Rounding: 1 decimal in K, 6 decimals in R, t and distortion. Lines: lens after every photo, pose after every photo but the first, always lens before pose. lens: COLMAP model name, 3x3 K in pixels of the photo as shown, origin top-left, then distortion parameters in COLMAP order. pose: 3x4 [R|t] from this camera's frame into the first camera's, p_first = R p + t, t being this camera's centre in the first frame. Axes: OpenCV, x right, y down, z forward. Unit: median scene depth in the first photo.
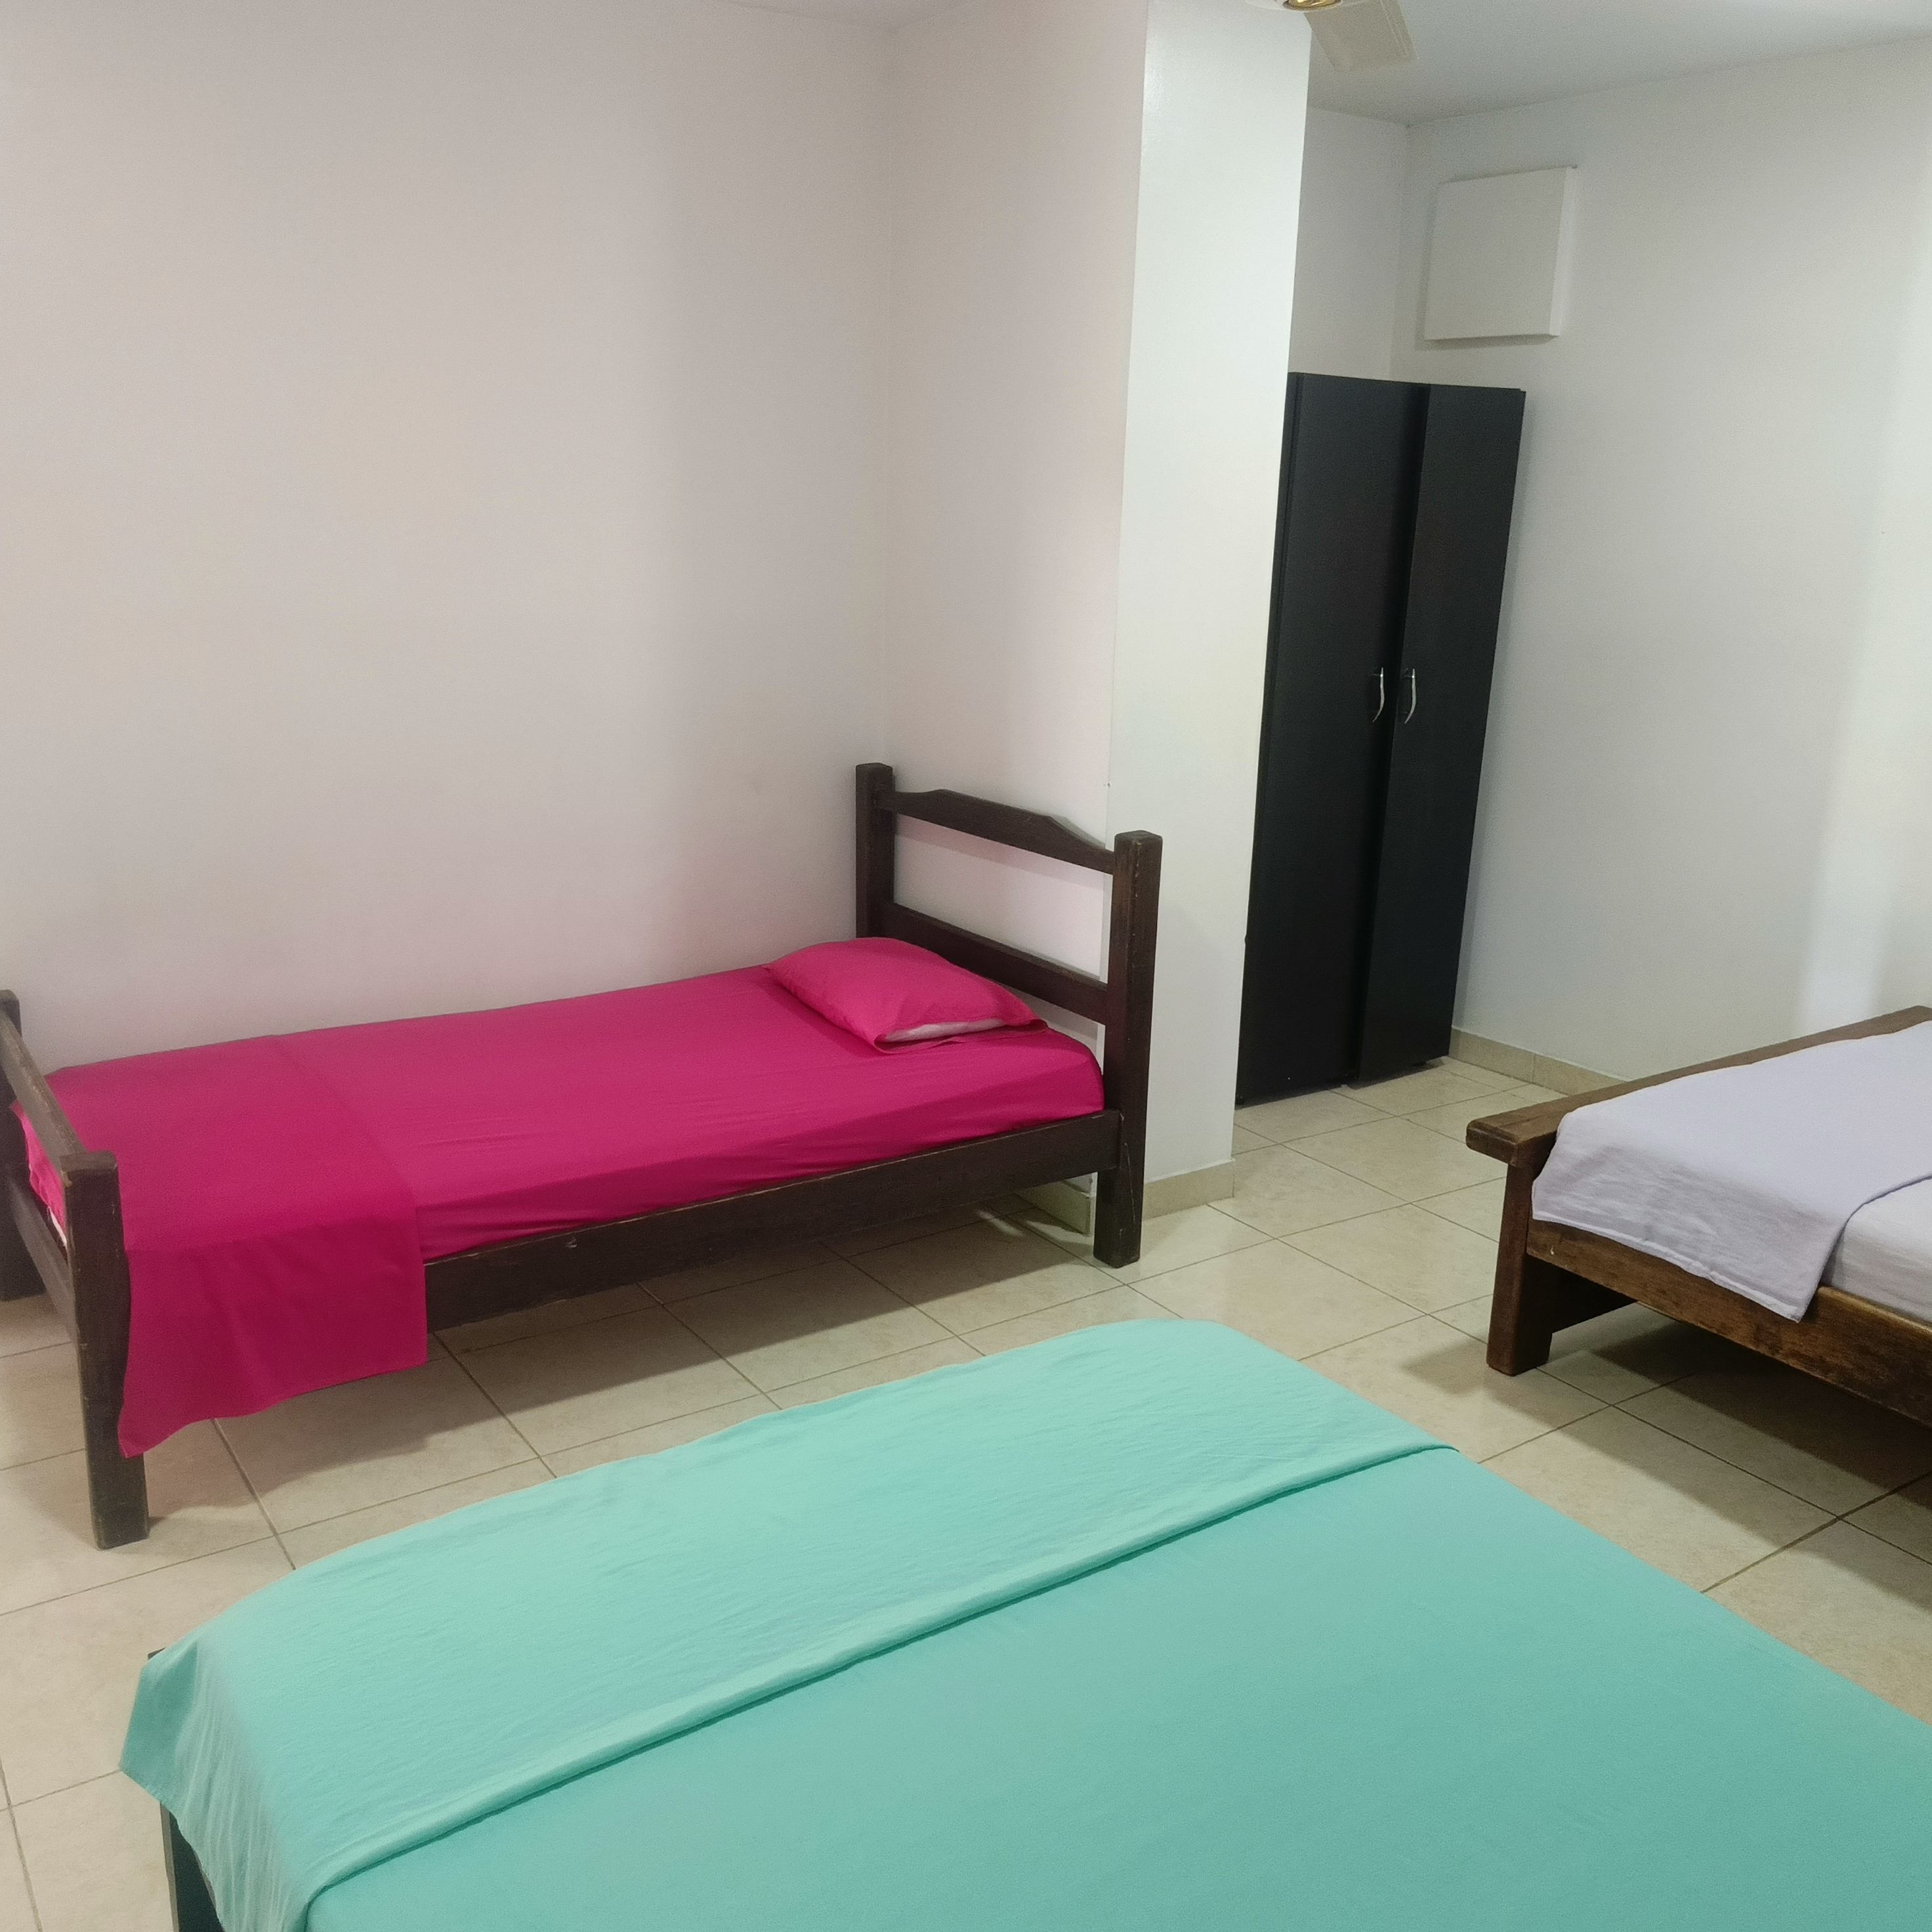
lens RADIAL K [[1790.0, 0, 966.0], [0, 1790.0, 966.0], [0, 0, 1]] dist [0.078085, -0.122996]
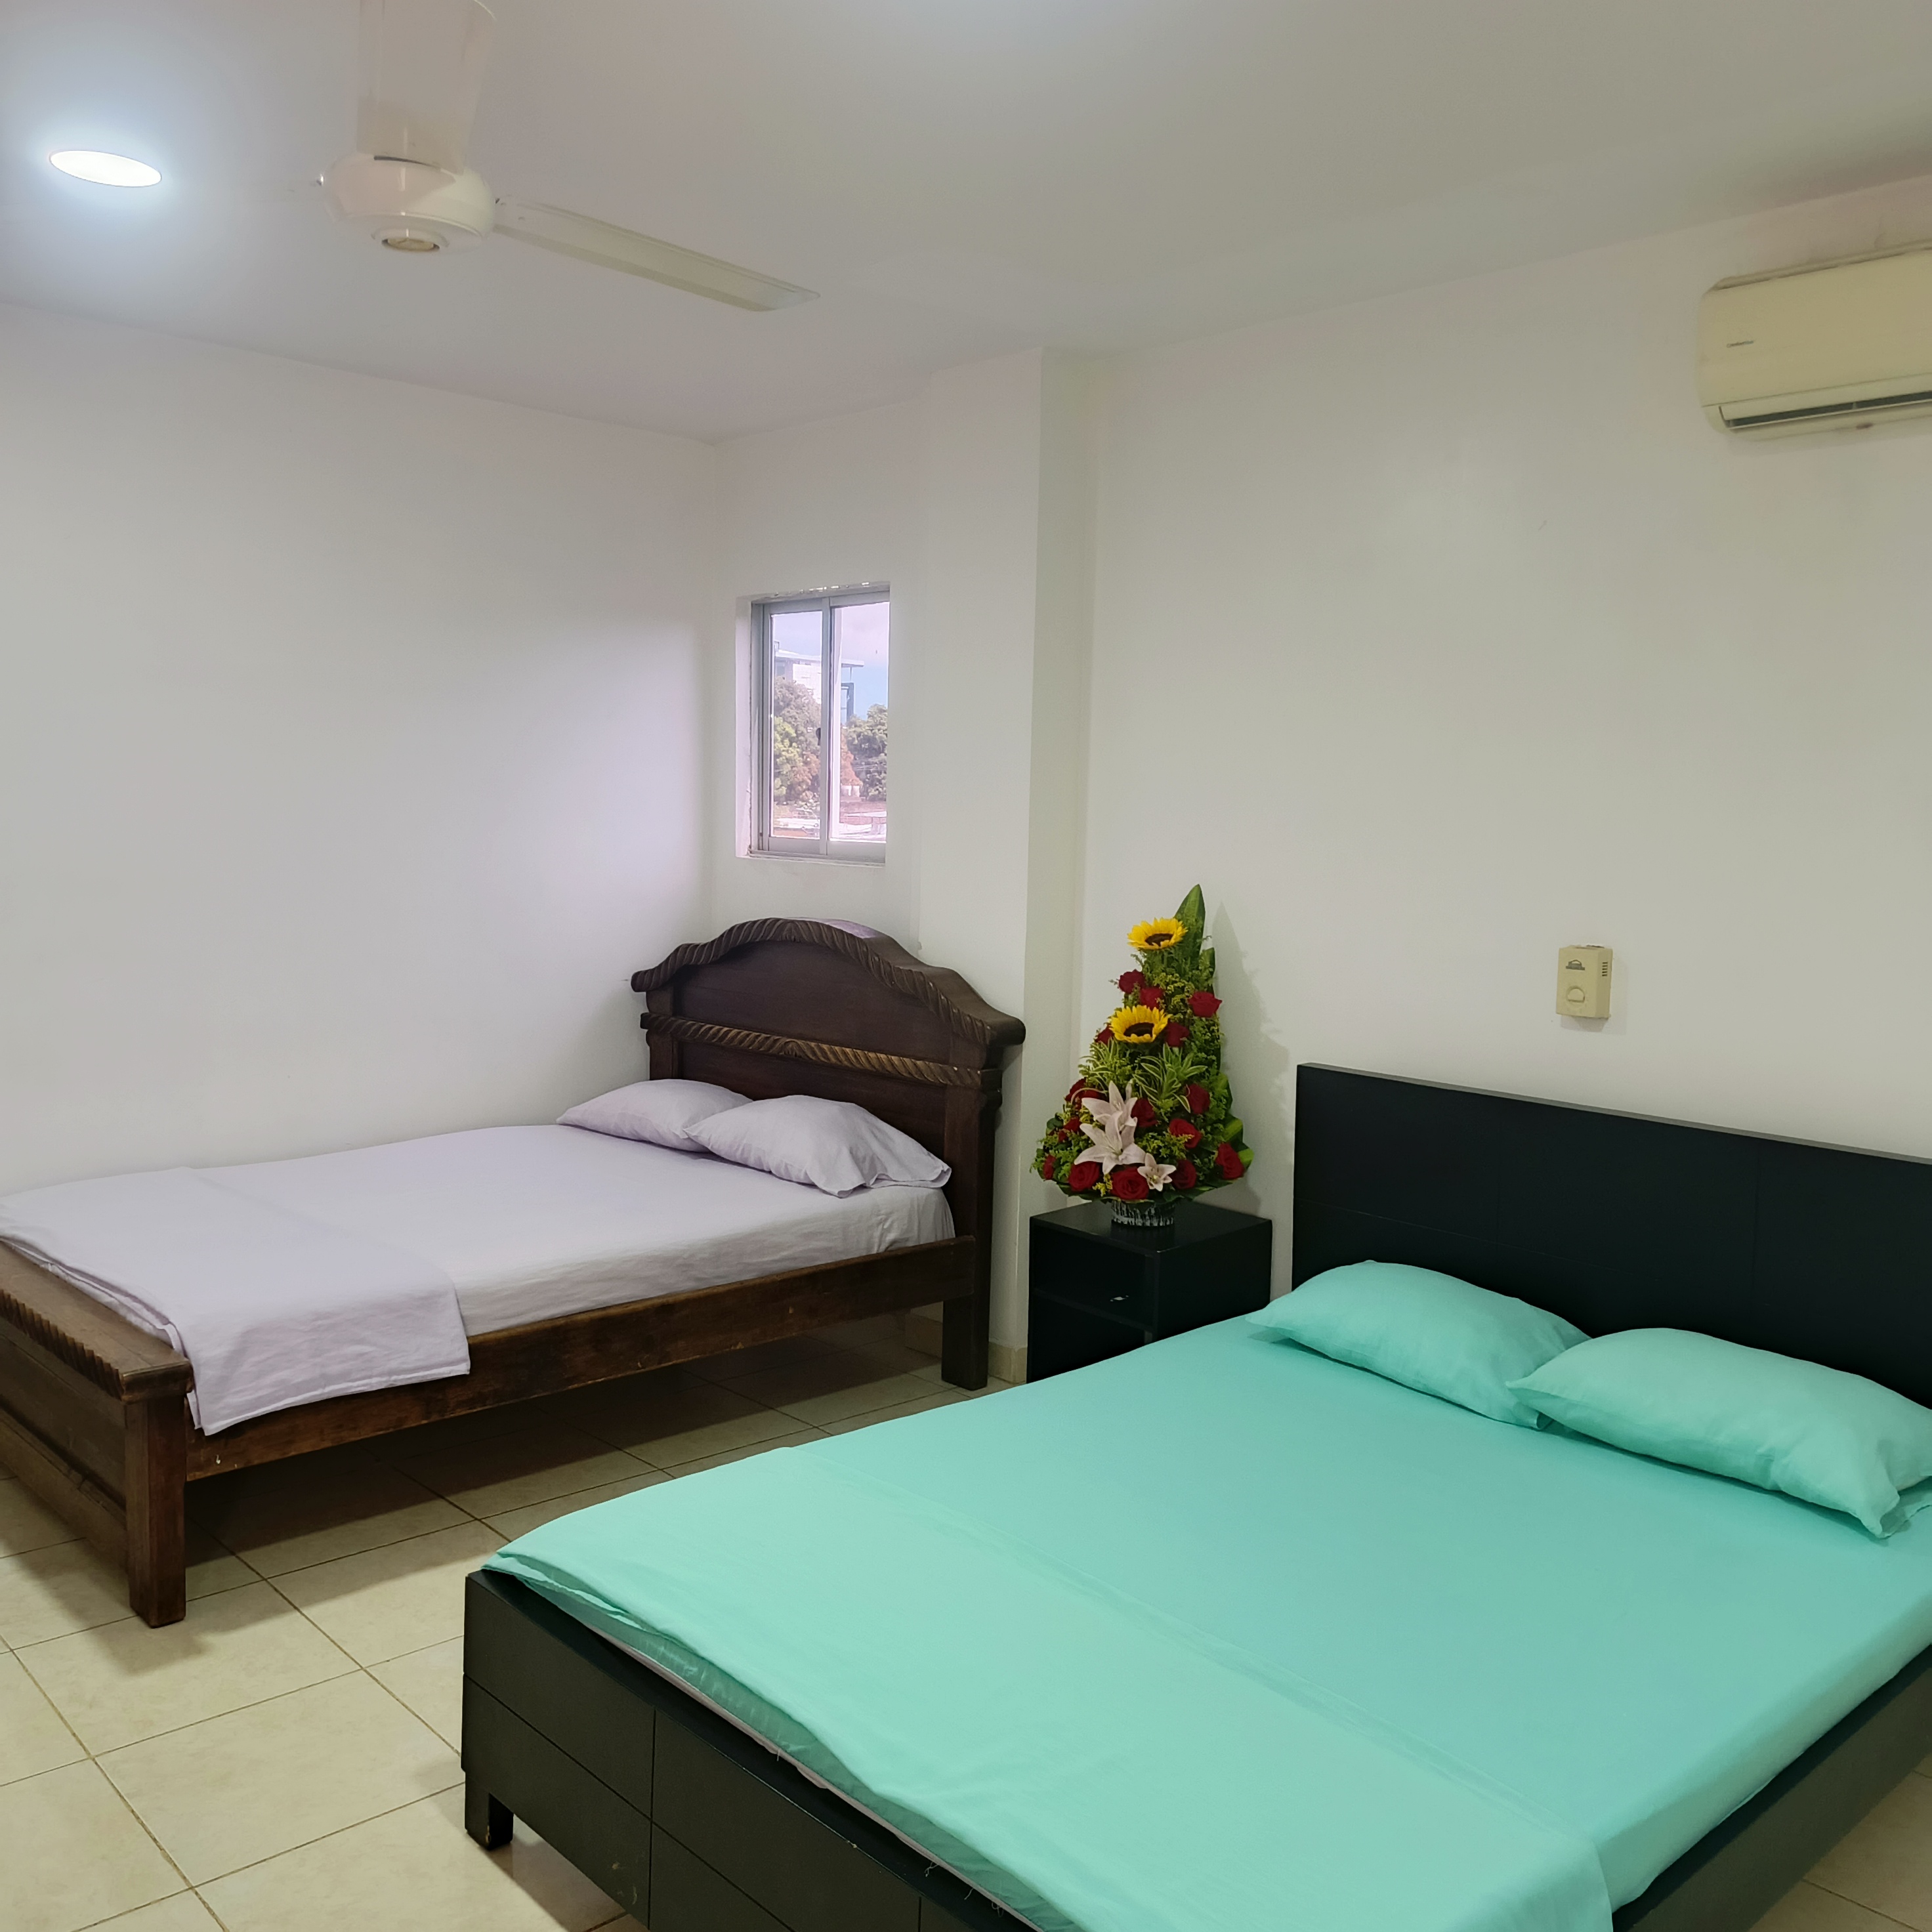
lens RADIAL K [[1790.0, 0, 966.0], [0, 1790.0, 966.0], [0, 0, 1]] dist [0.078085, -0.122996]
pose [[-0.135387, -0.134195, 0.981663, -0.710659], [0.219007, 0.962224, 0.161742, -0.183893], [-0.966285, 0.236889, -0.100883, 0.682910]]
